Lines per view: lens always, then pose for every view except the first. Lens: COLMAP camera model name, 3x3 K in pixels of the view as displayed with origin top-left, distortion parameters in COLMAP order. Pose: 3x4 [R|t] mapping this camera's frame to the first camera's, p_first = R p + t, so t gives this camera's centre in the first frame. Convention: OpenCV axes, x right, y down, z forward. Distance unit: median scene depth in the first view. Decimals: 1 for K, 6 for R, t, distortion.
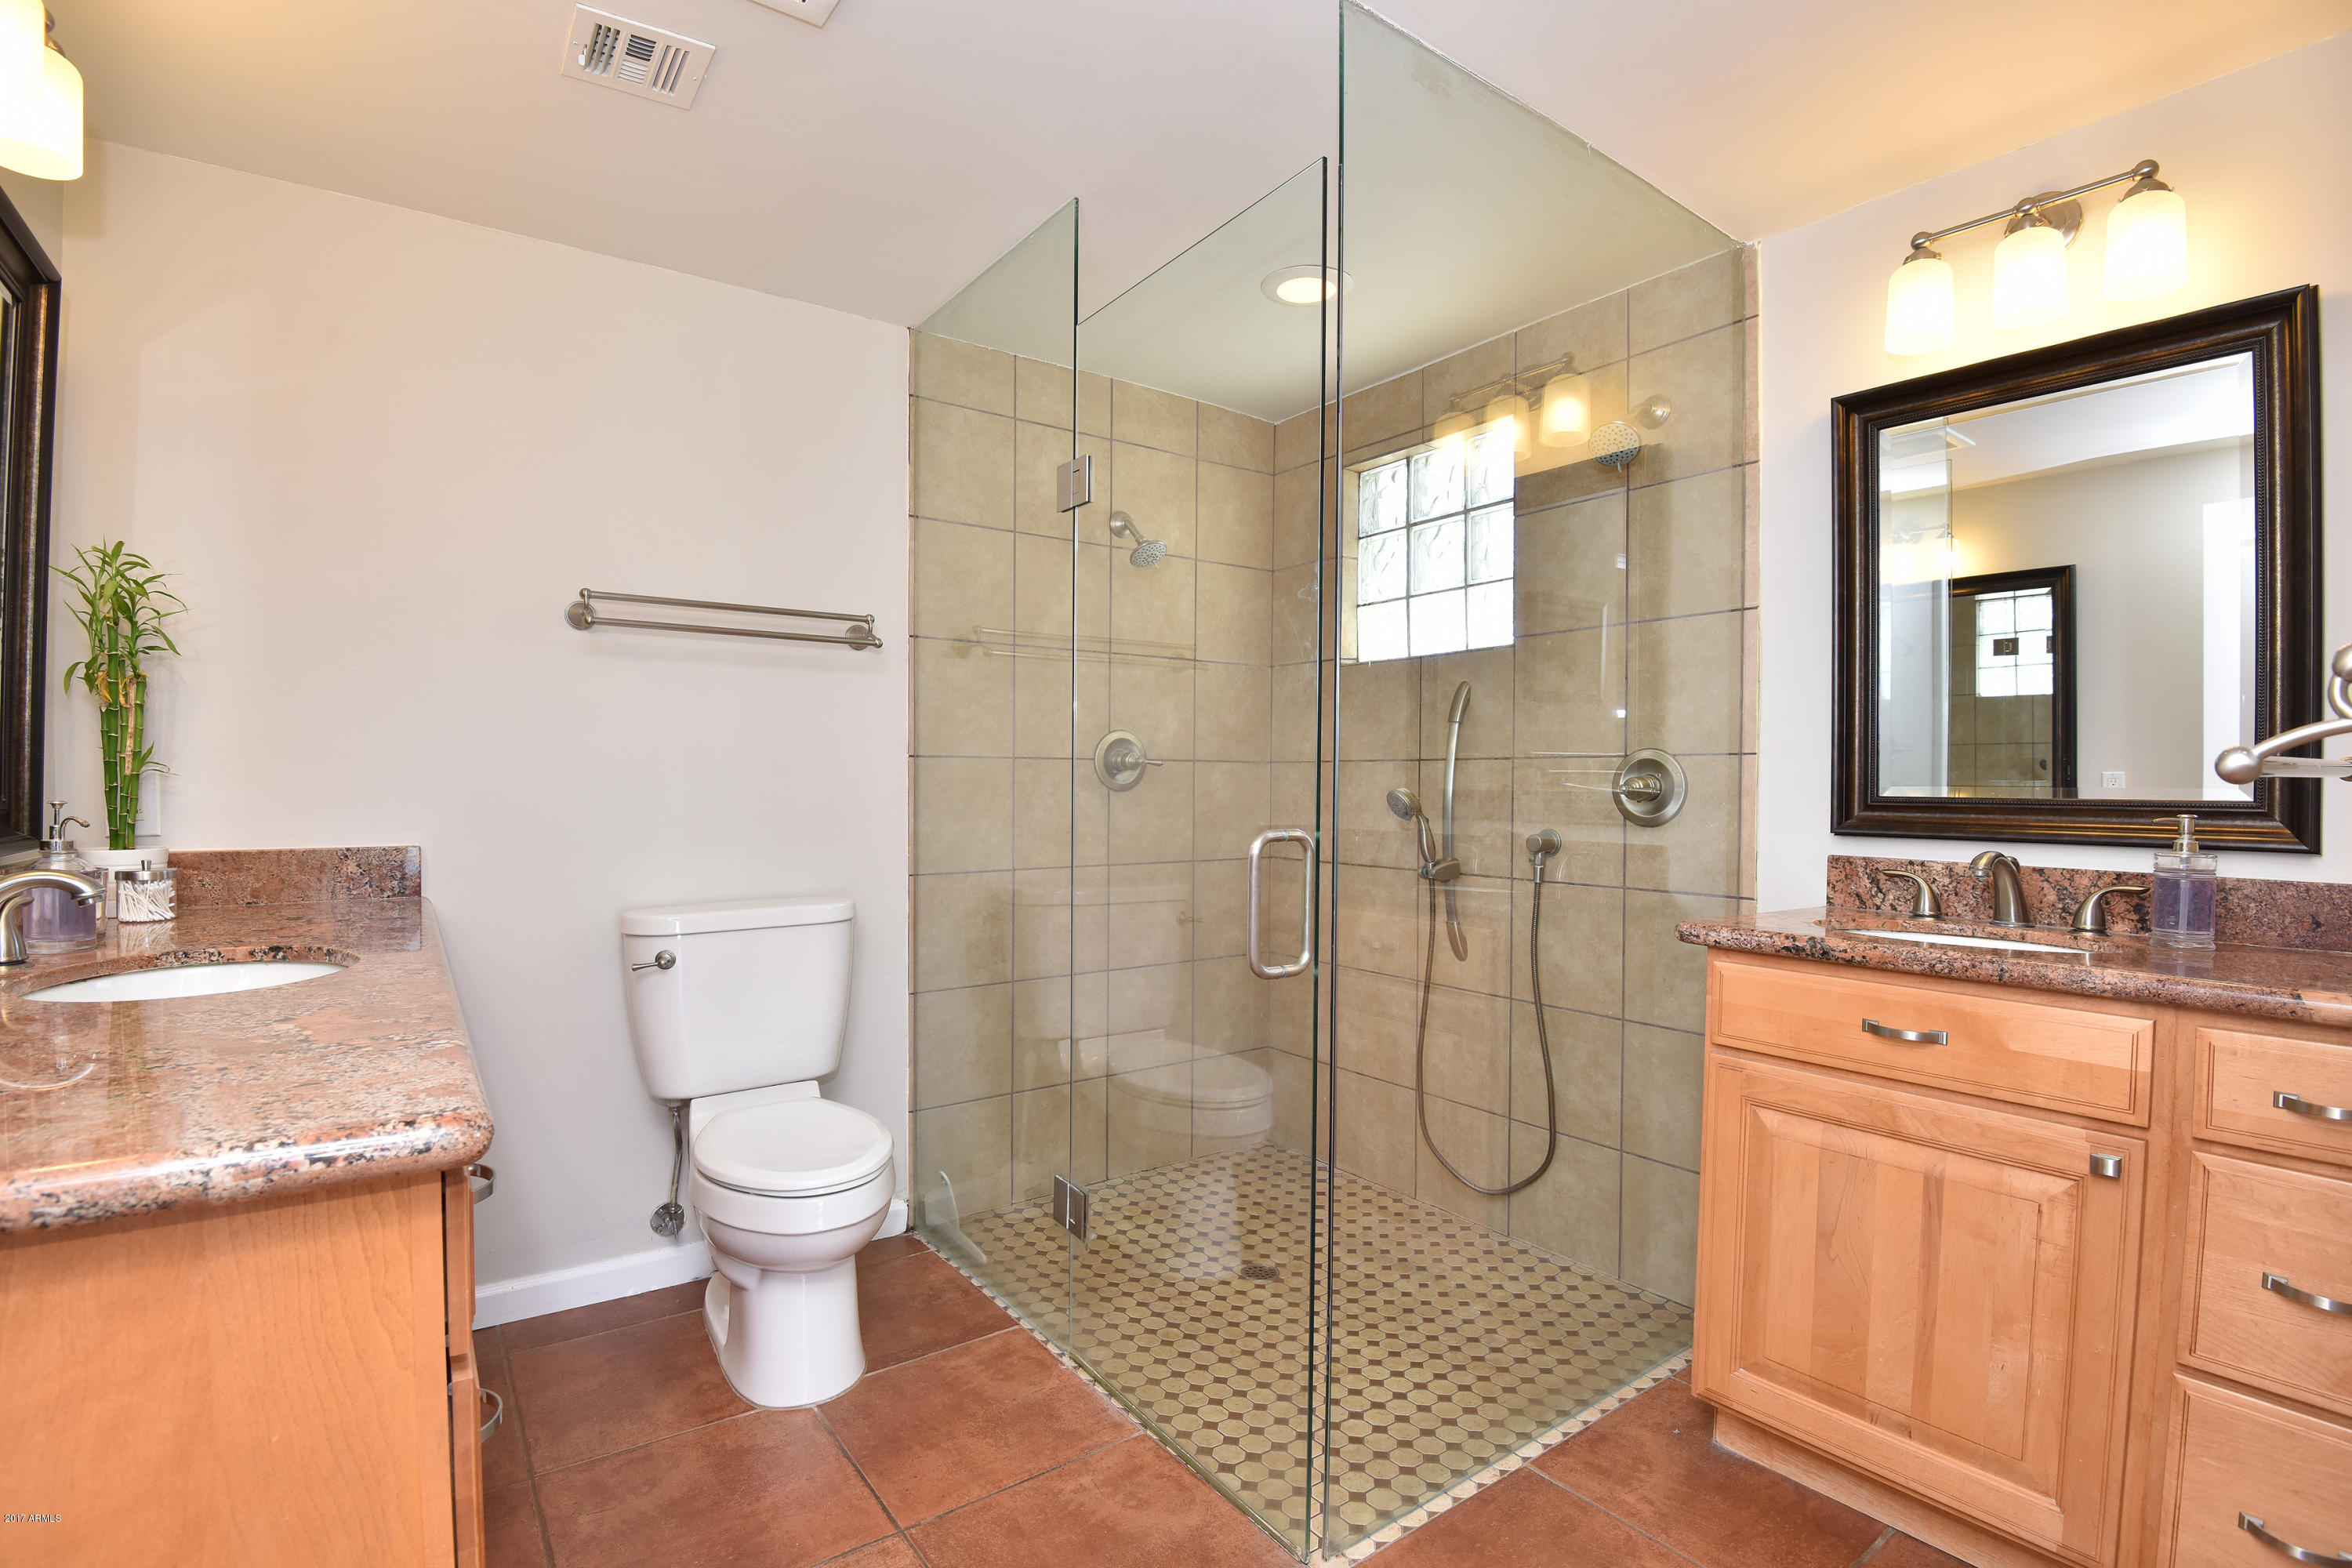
lens RADIAL K [[1084.5, 0, 1176.0], [0, 1084.5, 784.0], [0, 0, 1]] dist [0.061995, -0.035468]
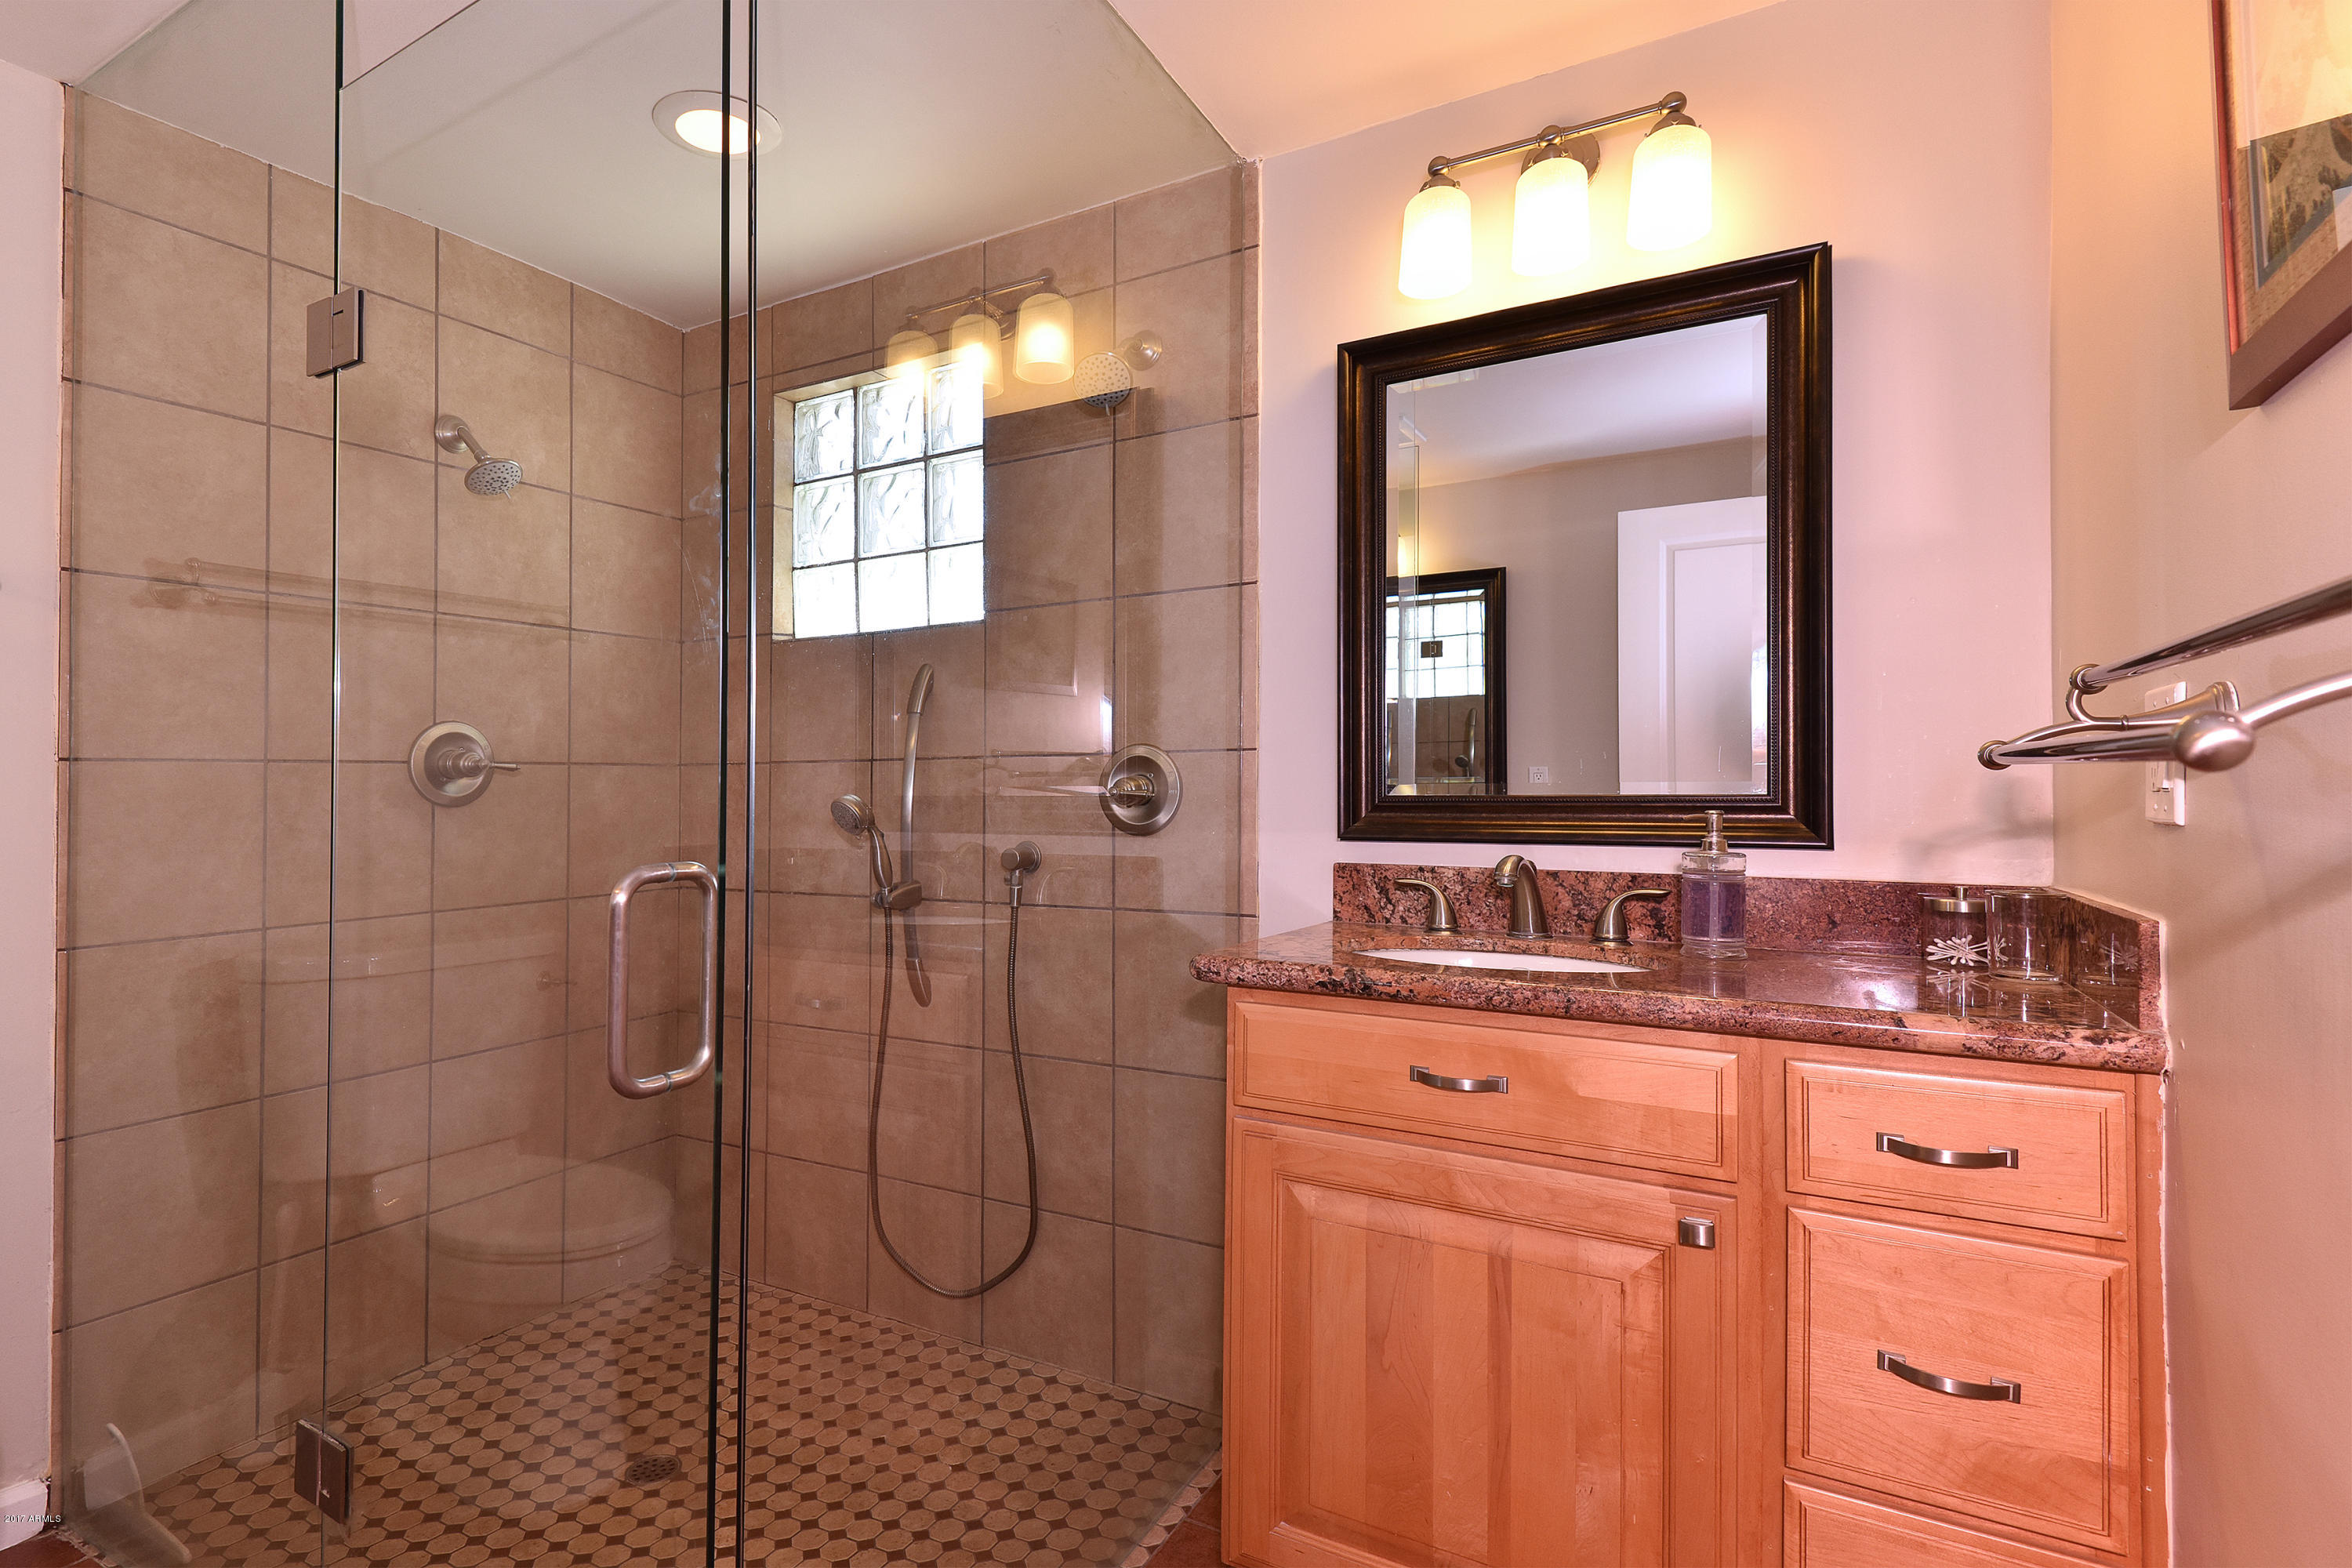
lens RADIAL K [[1174.5, 0, 1162.7], [0, 1174.5, 719.9], [0, 0, 1]] dist [-0.014826, -0.001726]
pose [[0.893437, 0.008976, 0.449100, 0.032885], [0.017457, 0.998351, -0.054682, -0.000850], [-0.448850, 0.056695, 0.891807, 0.160601]]
